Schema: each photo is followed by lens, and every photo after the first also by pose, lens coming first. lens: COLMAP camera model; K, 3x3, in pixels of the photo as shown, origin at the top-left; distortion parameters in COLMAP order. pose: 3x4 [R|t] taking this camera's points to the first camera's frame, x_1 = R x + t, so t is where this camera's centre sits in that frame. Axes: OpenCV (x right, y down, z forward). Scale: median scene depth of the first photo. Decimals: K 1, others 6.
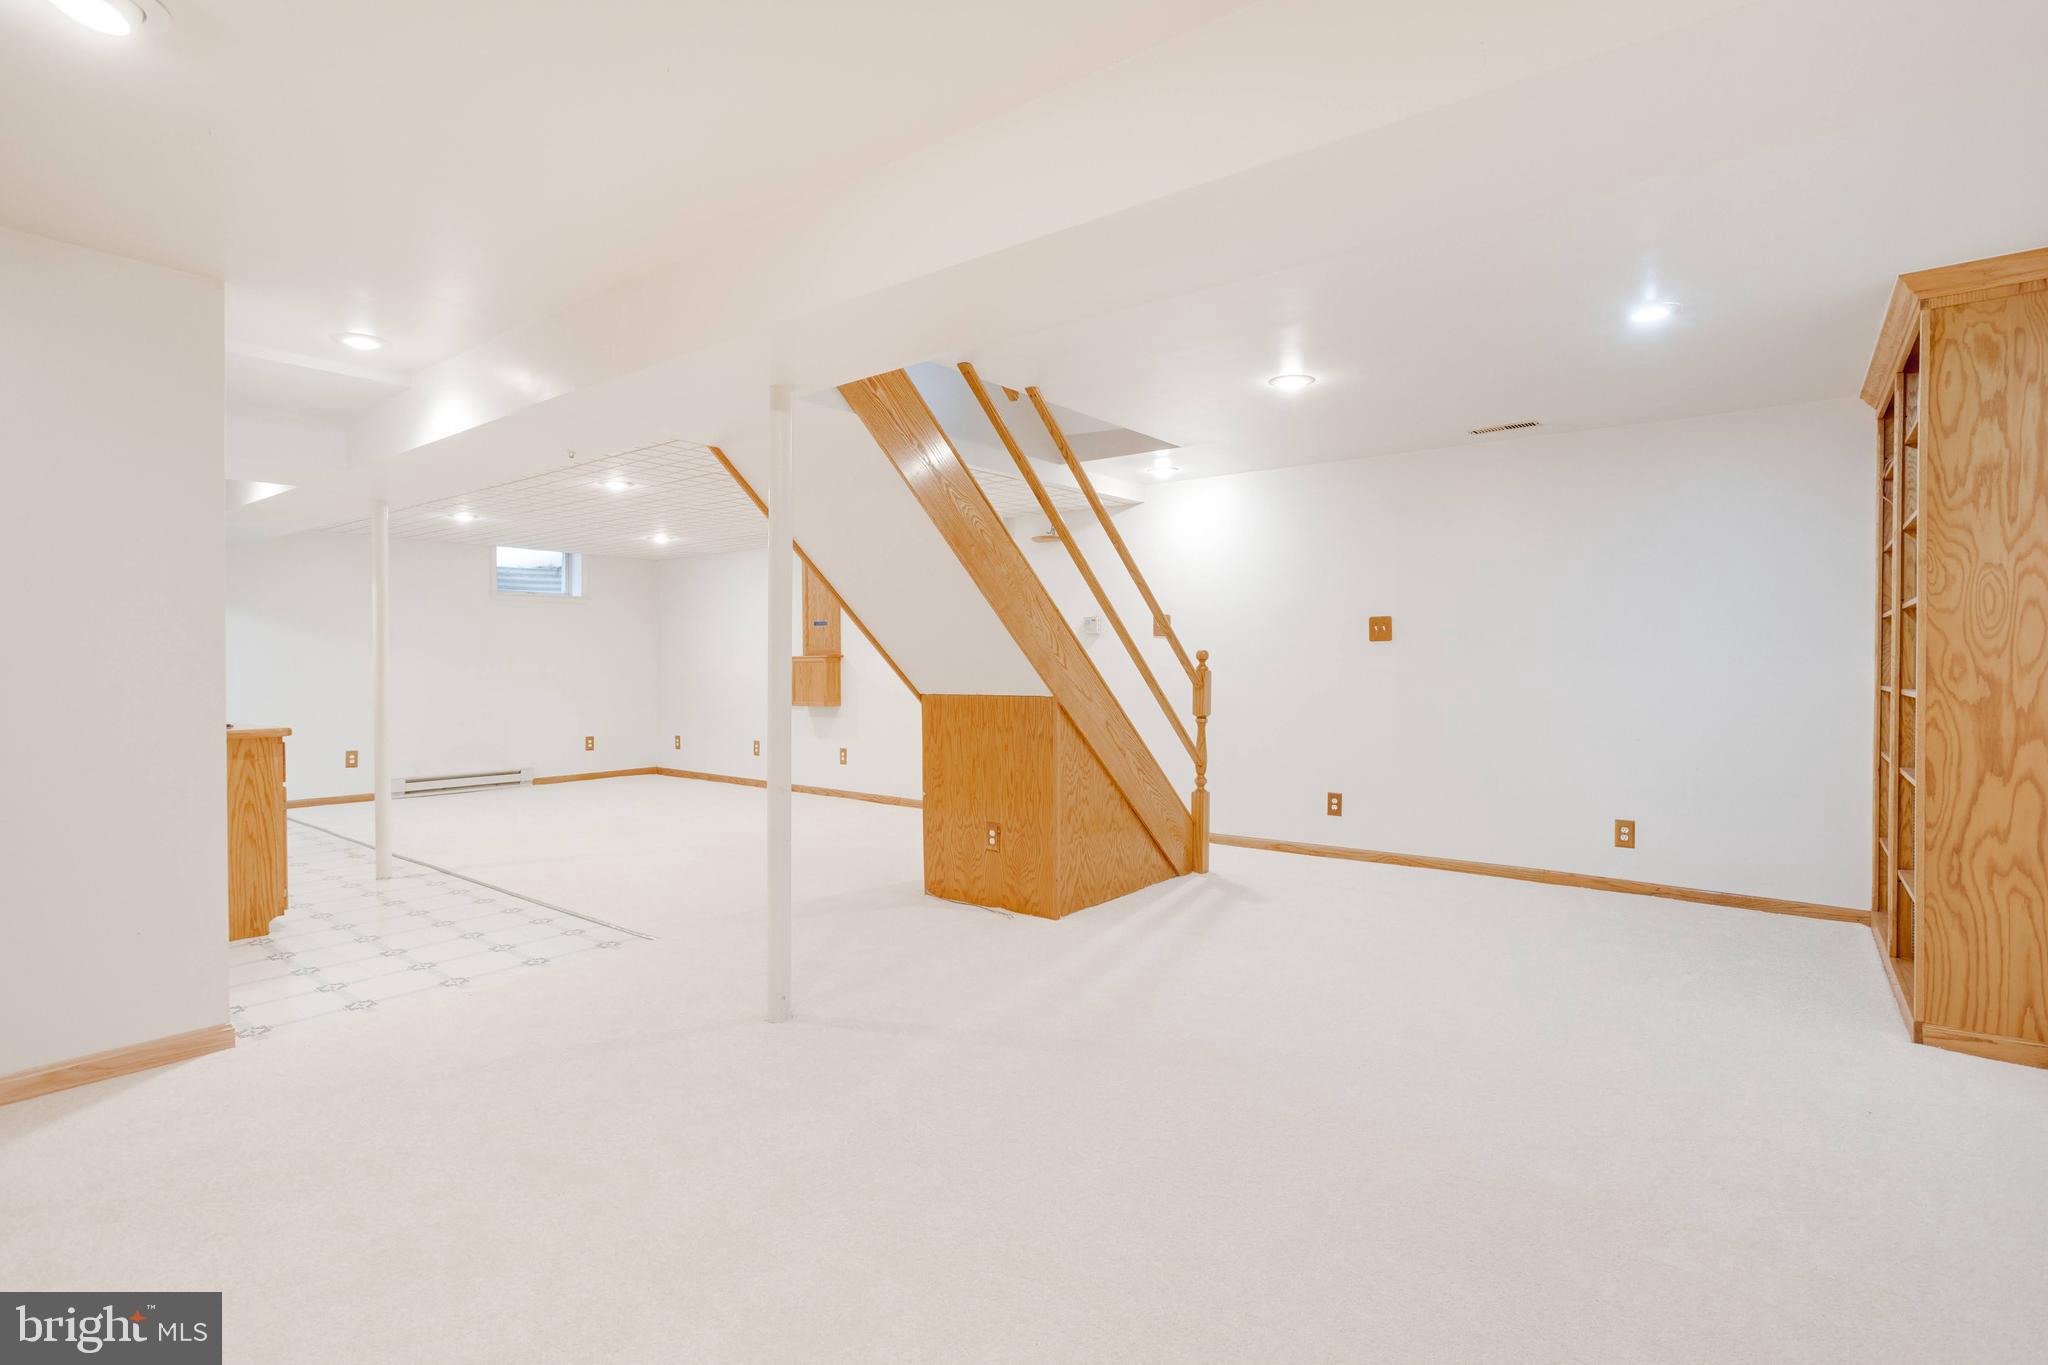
lens RADIAL K [[1000.3, 0, 998.6], [0, 1000.3, 668.2], [0, 0, 1]] dist [0.000529, 0.000276]
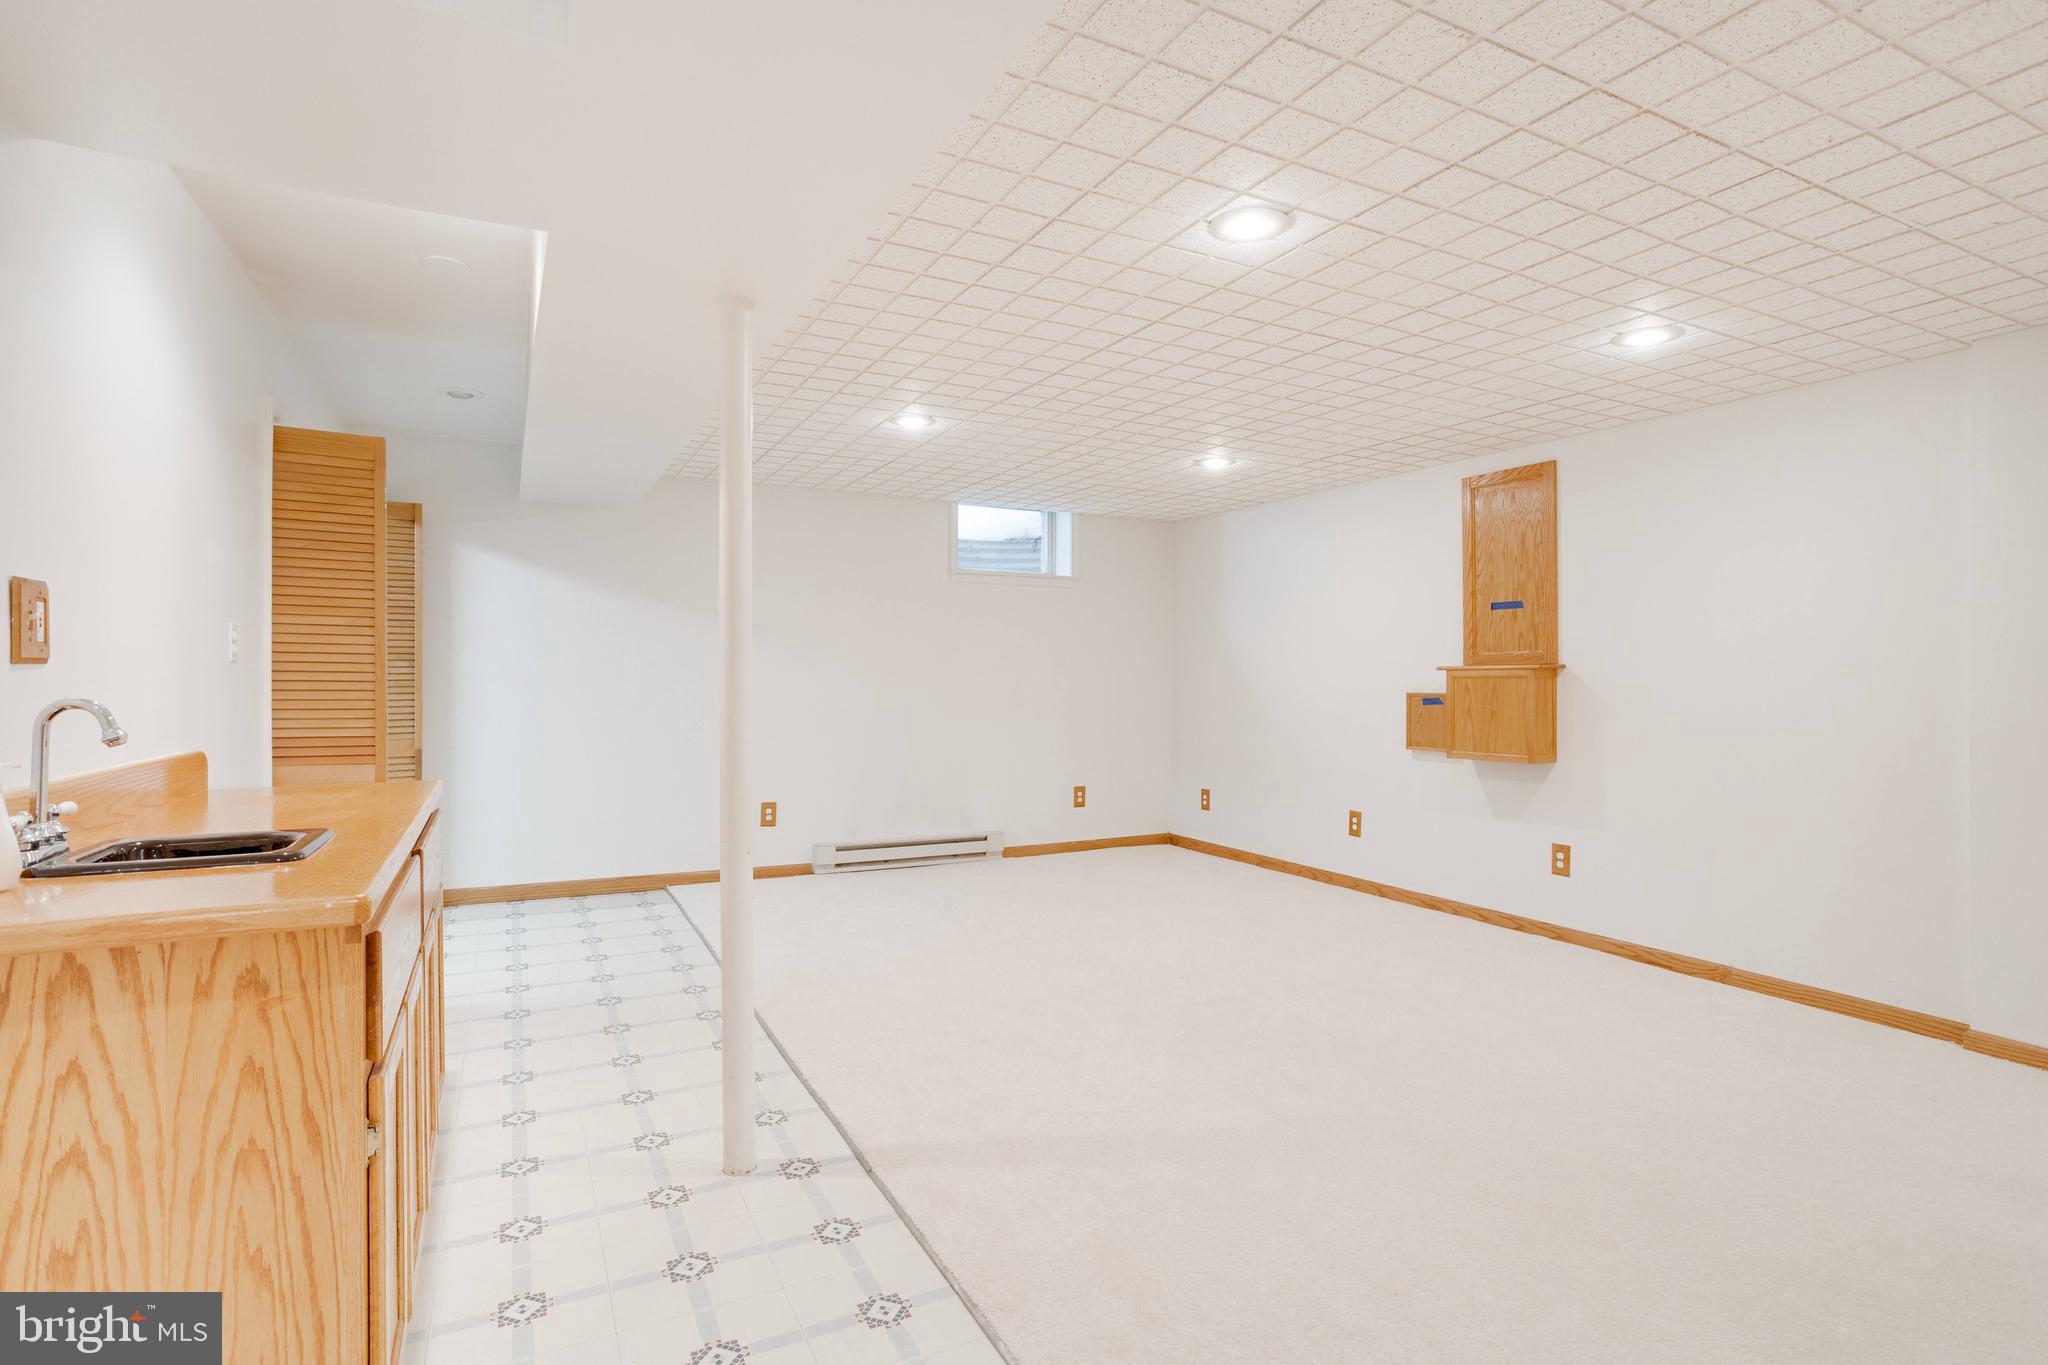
lens RADIAL K [[1000.3, 0, 998.6], [0, 1000.3, 668.2], [0, 0, 1]] dist [0.000529, 0.000276]
pose [[0.916678, 0.002577, -0.399618, -0.210600], [-0.007965, 0.999898, -0.011823, -0.002556], [0.399546, 0.014021, 0.916606, 0.401230]]
